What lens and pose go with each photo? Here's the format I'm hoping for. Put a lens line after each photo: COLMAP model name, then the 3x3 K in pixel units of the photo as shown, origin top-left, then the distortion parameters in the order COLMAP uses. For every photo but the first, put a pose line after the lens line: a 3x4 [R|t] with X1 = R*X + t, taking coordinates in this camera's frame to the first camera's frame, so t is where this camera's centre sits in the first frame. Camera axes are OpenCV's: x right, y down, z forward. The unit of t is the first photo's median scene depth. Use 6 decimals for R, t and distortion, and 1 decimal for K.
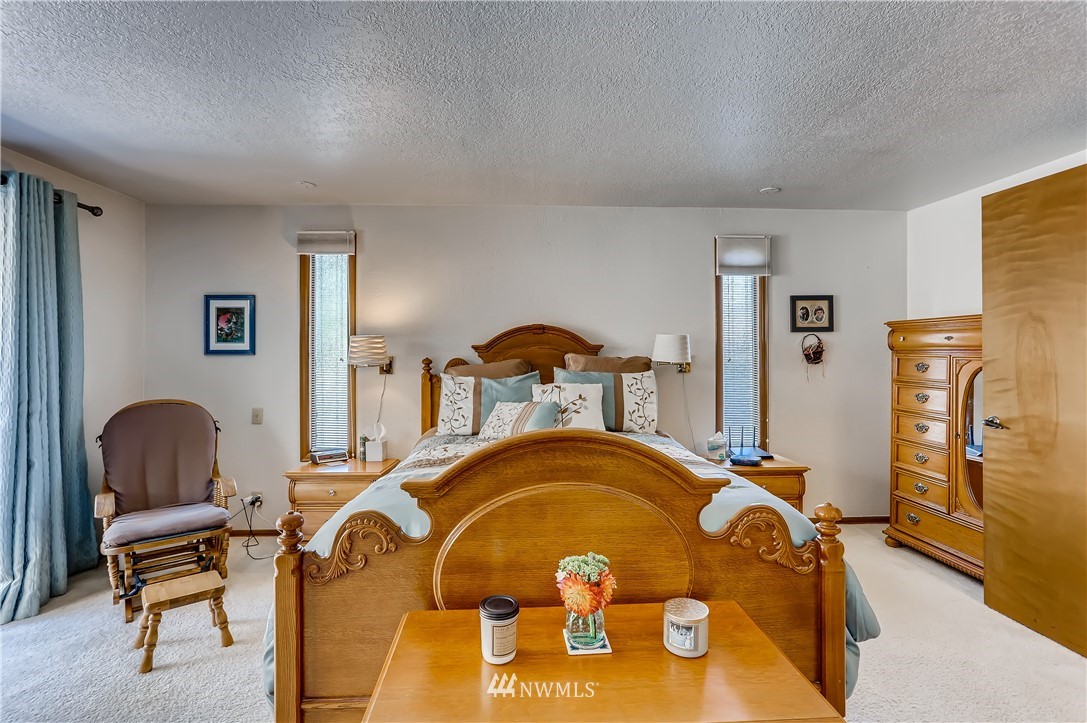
lens RADIAL K [[526.8, 0, 537.9], [0, 526.8, 358.1], [0, 0, 1]] dist [-0.030006, 0.016812]
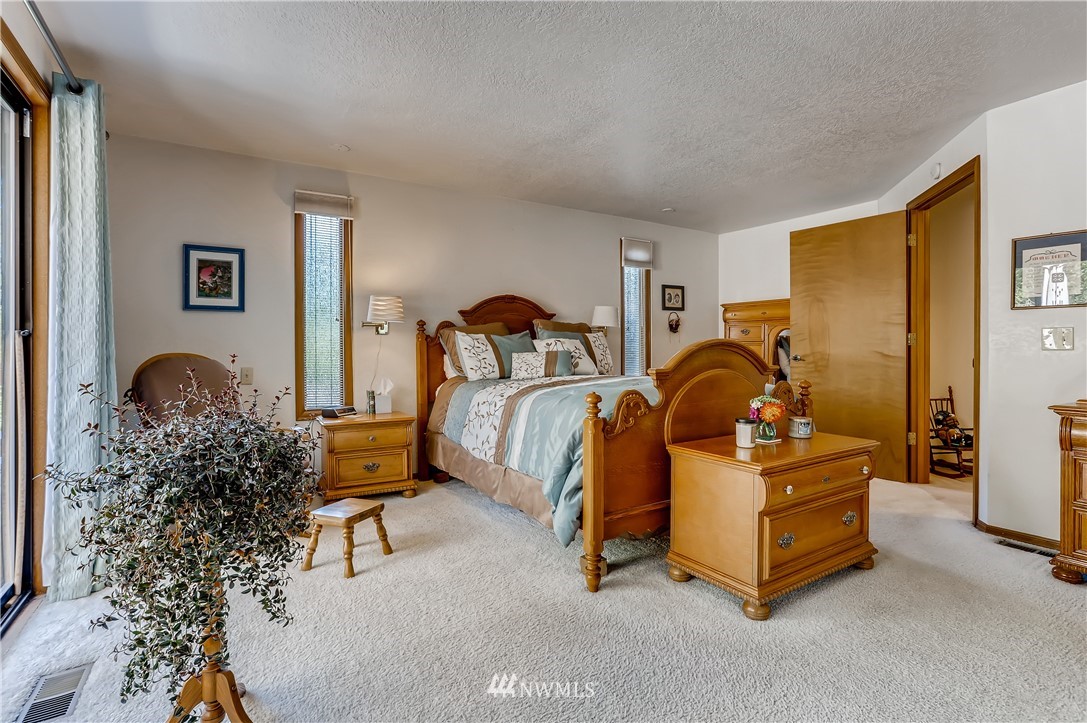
lens RADIAL K [[526.8, 0, 542.9], [0, 526.8, 357.8], [0, 0, 1]] dist [-0.030006, 0.016812]
pose [[0.869807, -0.007455, 0.493335, -0.541258], [0.004623, 0.999965, 0.006961, 0.073780], [-0.493370, -0.003774, 0.869811, -0.099335]]
